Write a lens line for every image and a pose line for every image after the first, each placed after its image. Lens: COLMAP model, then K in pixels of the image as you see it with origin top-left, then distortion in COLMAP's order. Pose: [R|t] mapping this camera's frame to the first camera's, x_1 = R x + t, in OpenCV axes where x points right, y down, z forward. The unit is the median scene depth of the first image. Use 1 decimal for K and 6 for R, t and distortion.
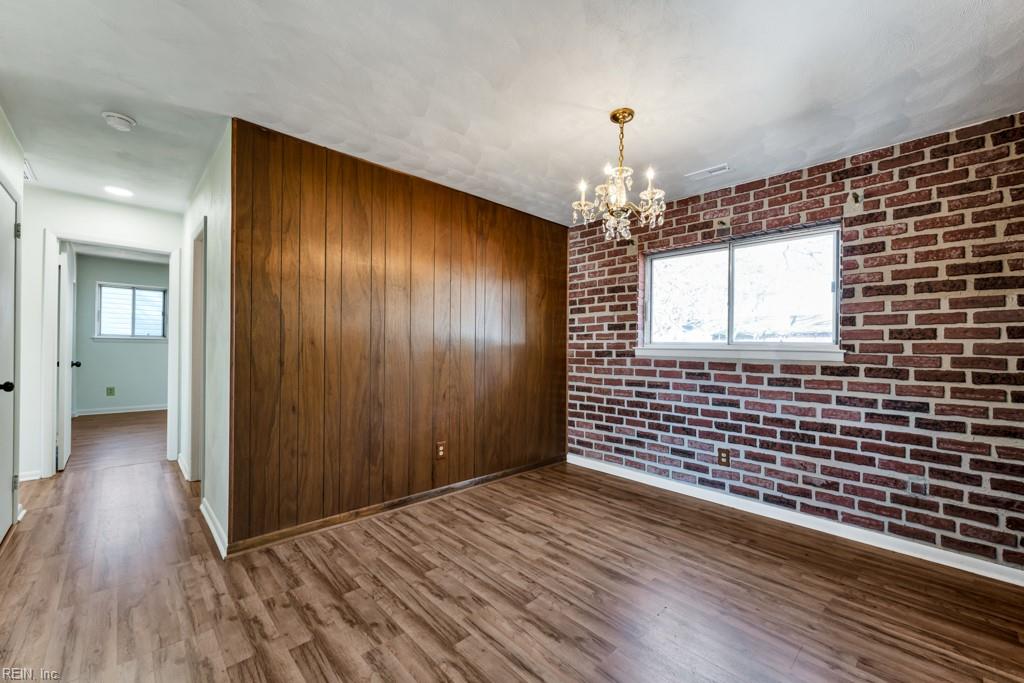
lens RADIAL K [[418.3, 0, 512.1], [0, 418.3, 343.6], [0, 0, 1]] dist [0.001679, -0.000301]
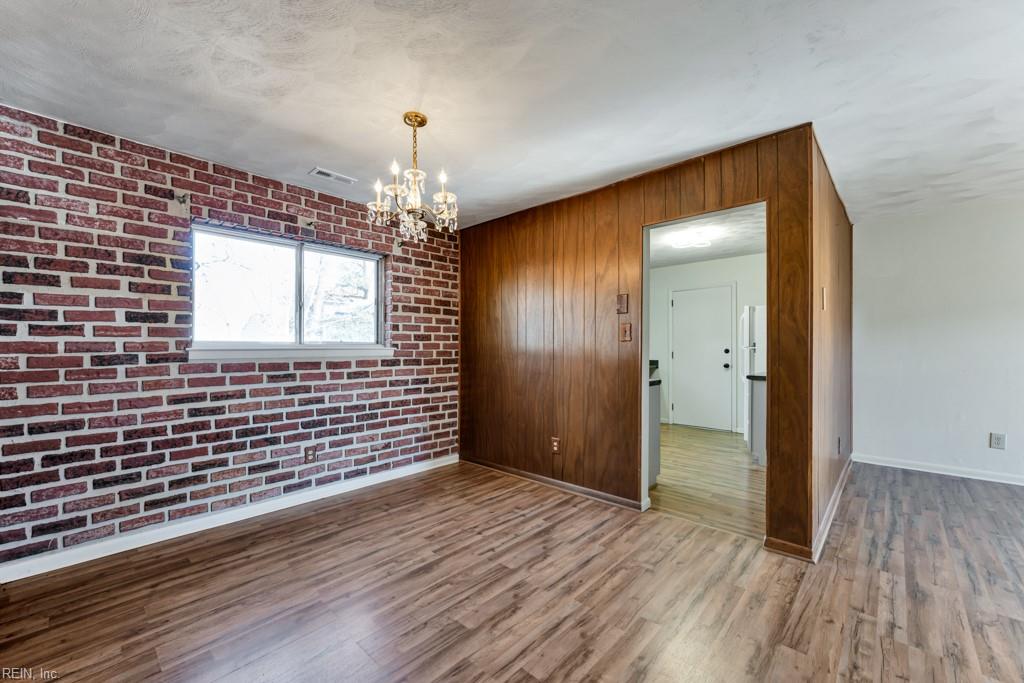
lens RADIAL K [[418.3, 0, 506.3], [0, 418.3, 345.7], [0, 0, 1]] dist [0.001679, -0.000301]
pose [[-0.076573, -0.011087, 0.997002, -0.484224], [-0.007099, 0.999919, 0.010574, -0.006992], [-0.997039, -0.006268, -0.076646, 0.538173]]
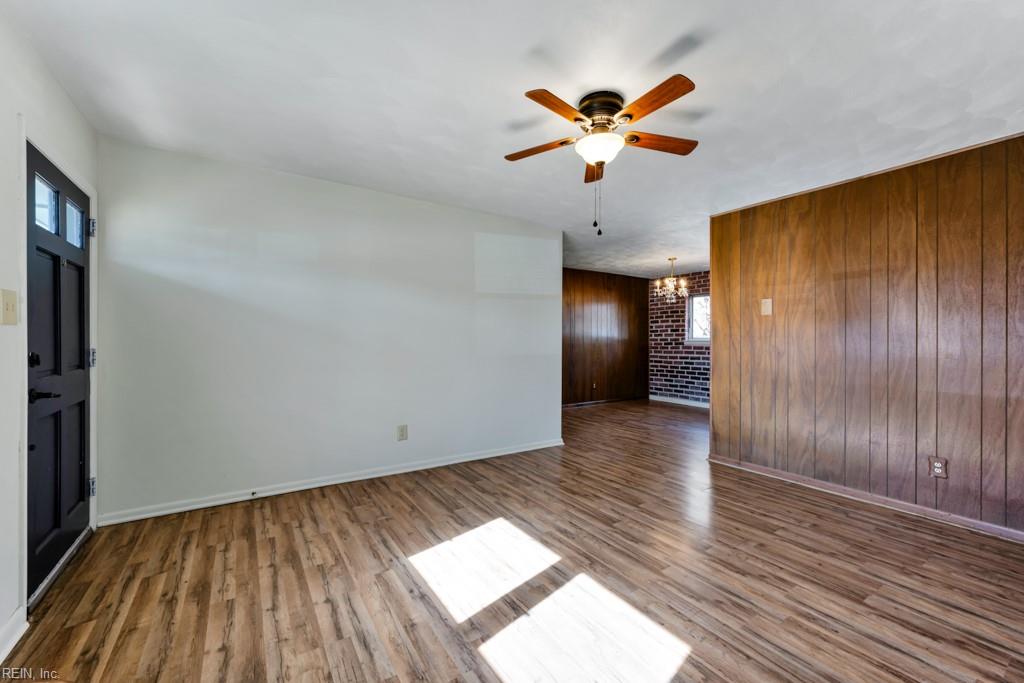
lens RADIAL K [[418.3, 0, 511.3], [0, 418.3, 338.2], [0, 0, 1]] dist [0.001679, -0.000301]
pose [[0.987137, -0.006999, -0.159724, -0.229169], [0.007800, 0.999960, 0.004386, -0.018172], [0.159687, -0.005576, 0.987152, -1.235854]]
